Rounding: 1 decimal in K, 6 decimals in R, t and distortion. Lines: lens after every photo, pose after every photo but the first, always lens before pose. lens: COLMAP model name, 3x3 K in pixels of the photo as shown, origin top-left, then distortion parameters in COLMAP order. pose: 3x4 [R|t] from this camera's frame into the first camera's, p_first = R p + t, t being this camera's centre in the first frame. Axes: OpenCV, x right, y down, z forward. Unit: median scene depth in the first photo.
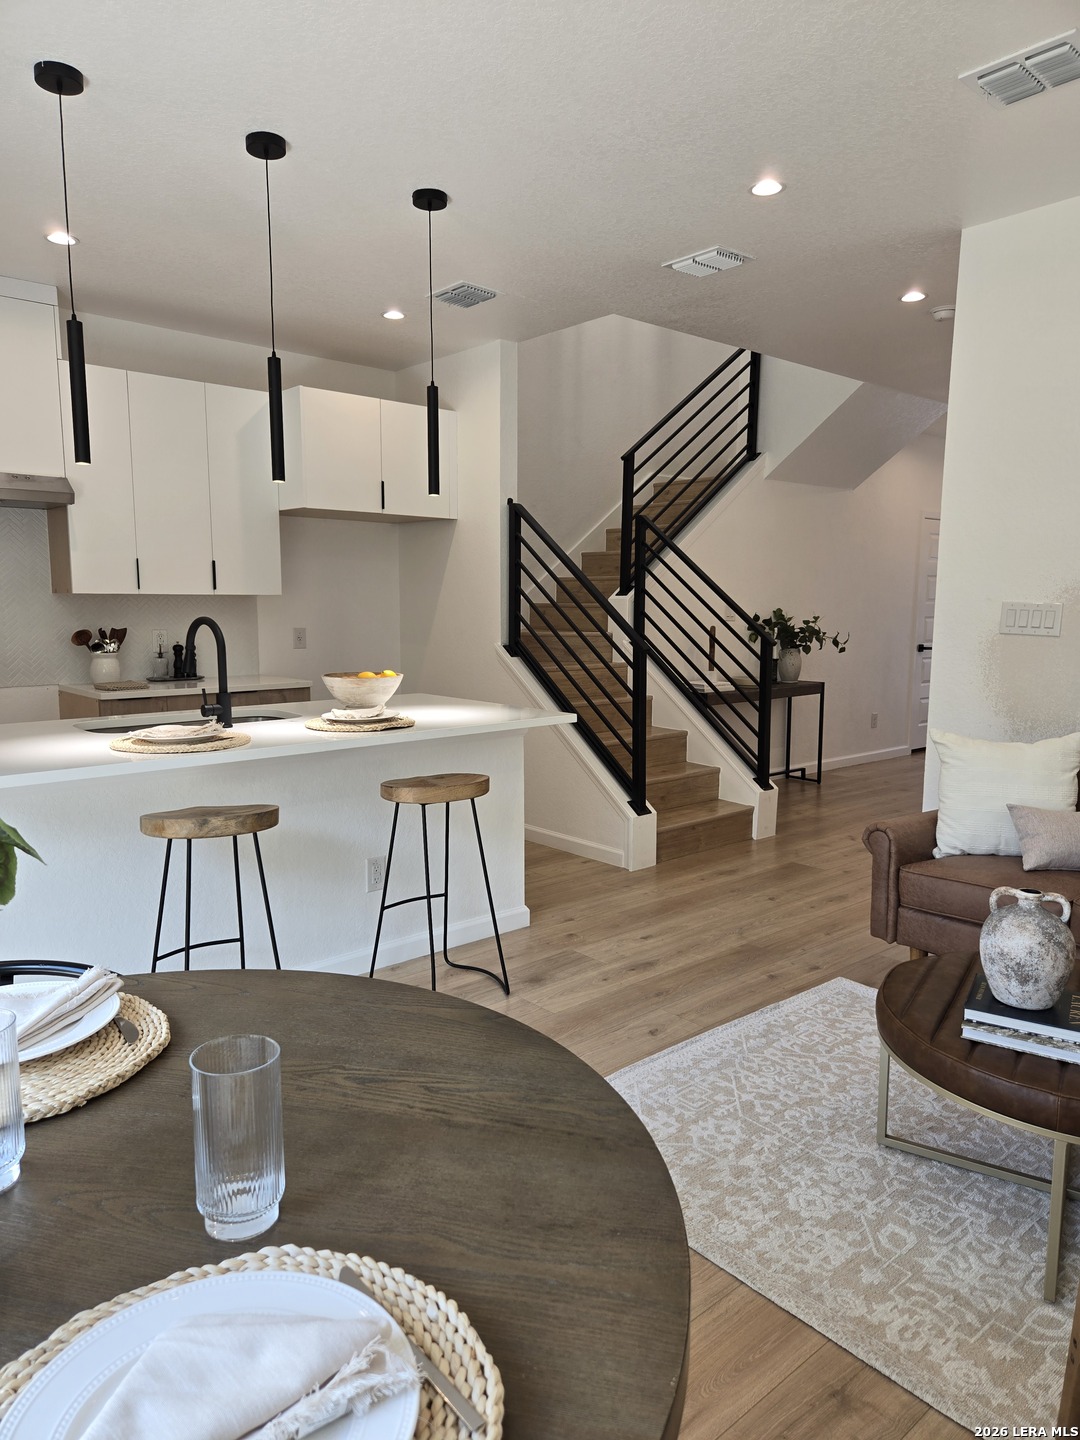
lens RADIAL K [[976.7, 0, 533.4], [0, 976.7, 722.1], [0, 0, 1]] dist [0.069181, -0.056171]
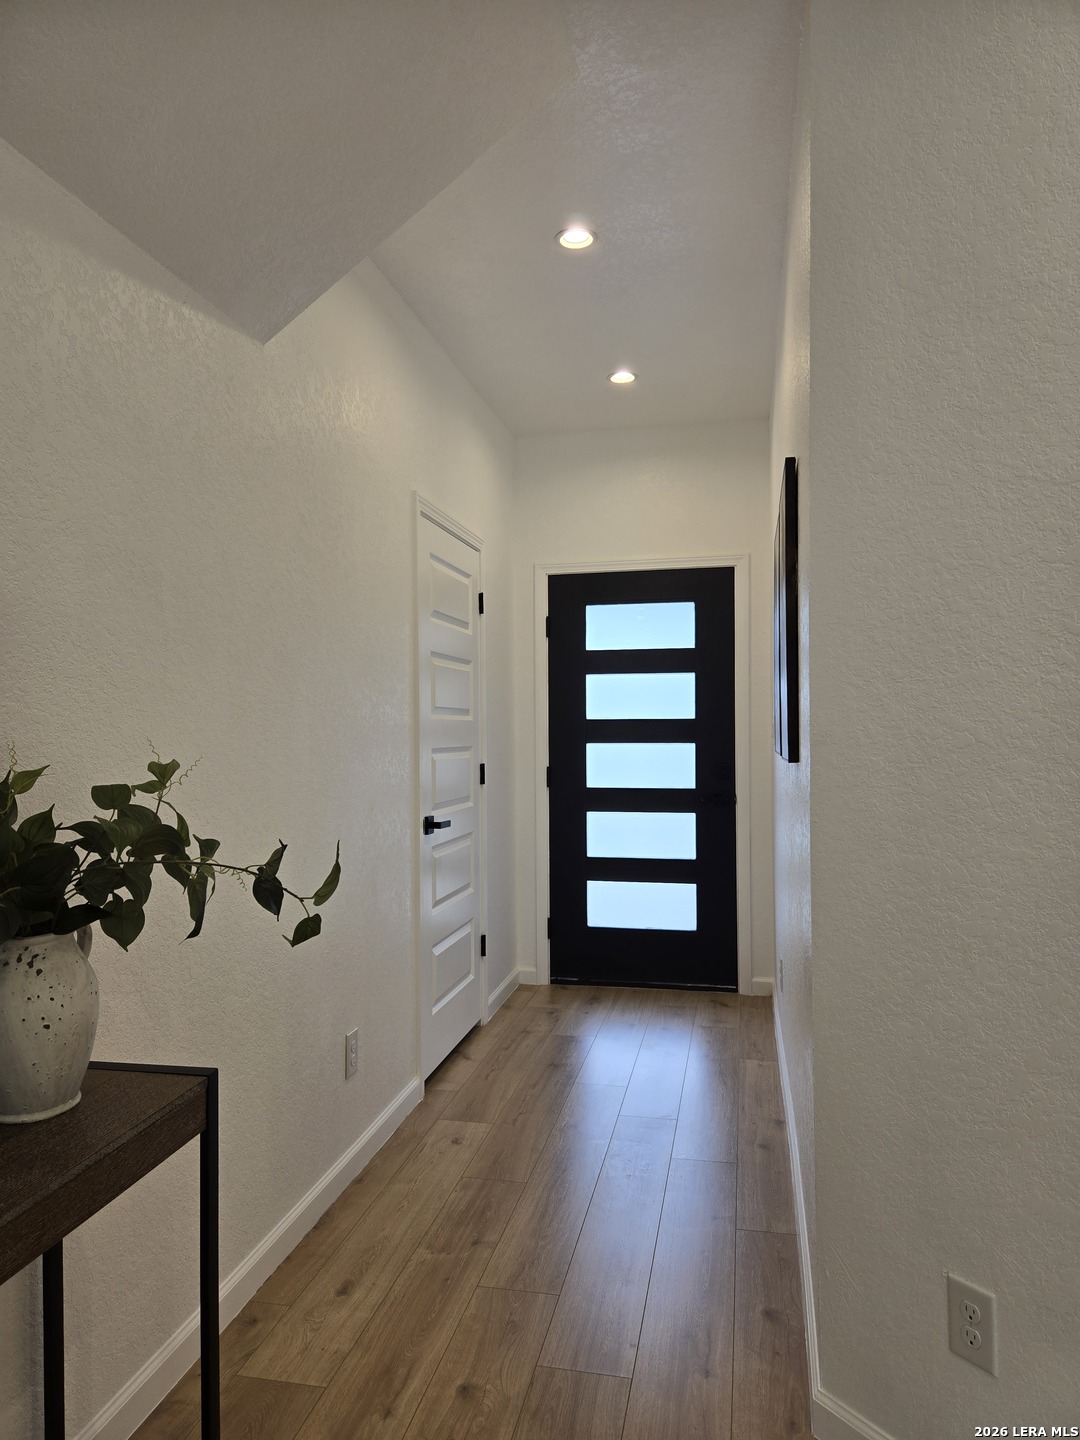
lens RADIAL K [[976.7, 0, 533.4], [0, 976.7, 722.1], [0, 0, 1]] dist [0.069181, -0.056171]
pose [[0.801555, -0.012084, 0.597799, 0.225764], [0.090795, 0.990661, -0.101718, -0.087759], [-0.590987, 0.135810, 0.795167, 0.785597]]
